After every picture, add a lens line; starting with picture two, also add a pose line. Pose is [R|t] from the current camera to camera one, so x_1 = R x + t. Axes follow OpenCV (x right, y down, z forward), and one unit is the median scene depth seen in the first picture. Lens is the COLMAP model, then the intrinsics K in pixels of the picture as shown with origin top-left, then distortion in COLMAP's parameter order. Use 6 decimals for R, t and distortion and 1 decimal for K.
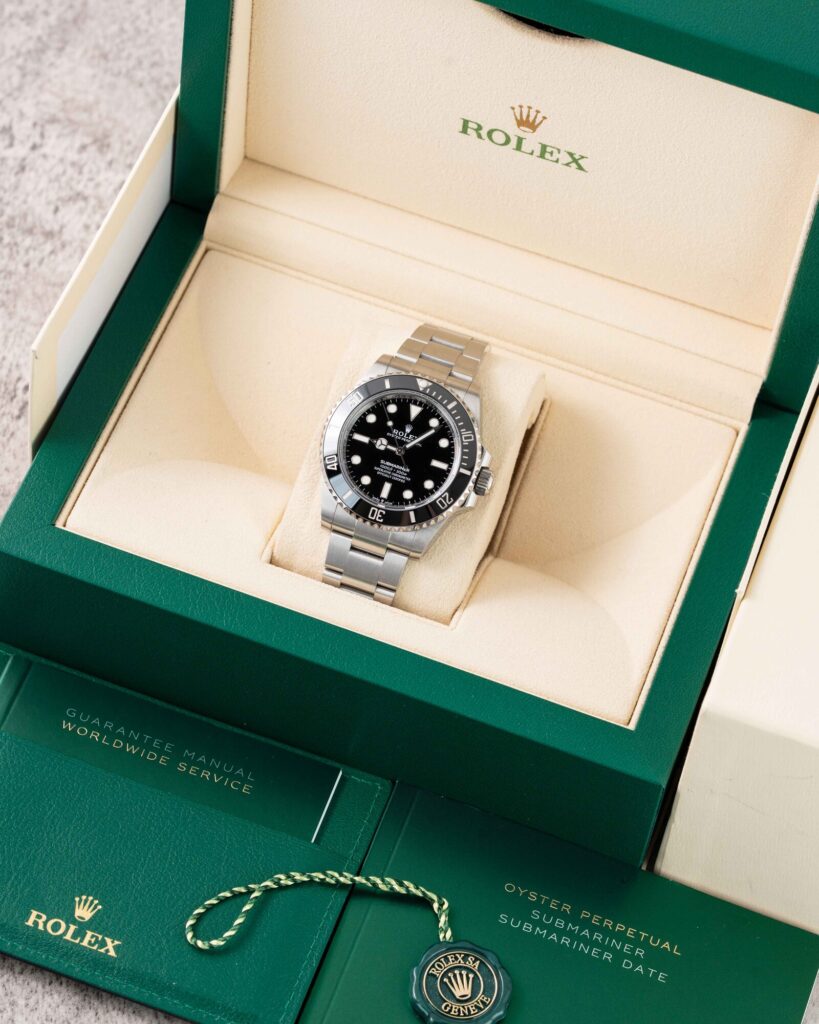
lens RADIAL K [[4499.9, 0, 409.1], [0, 4499.9, 513.8], [0, 0, 1]] dist [0.060213, 0.000000]
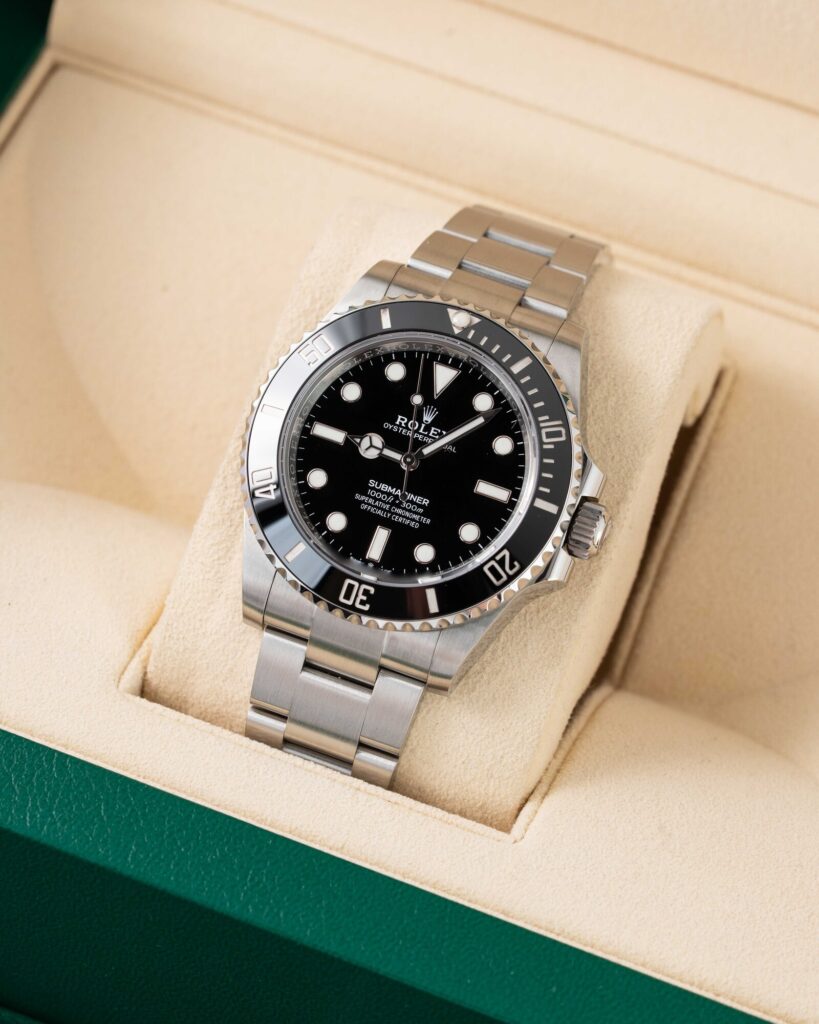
lens RADIAL K [[4499.9, 0, 408.9], [0, 4499.9, 507.1], [0, 0, 1]] dist [0.060213, 0.000000]
pose [[0.998614, 0.013440, -0.050889, 0.021904], [-0.014821, 0.999529, -0.026861, 0.003542], [0.050504, 0.027578, 0.998343, 0.527640]]
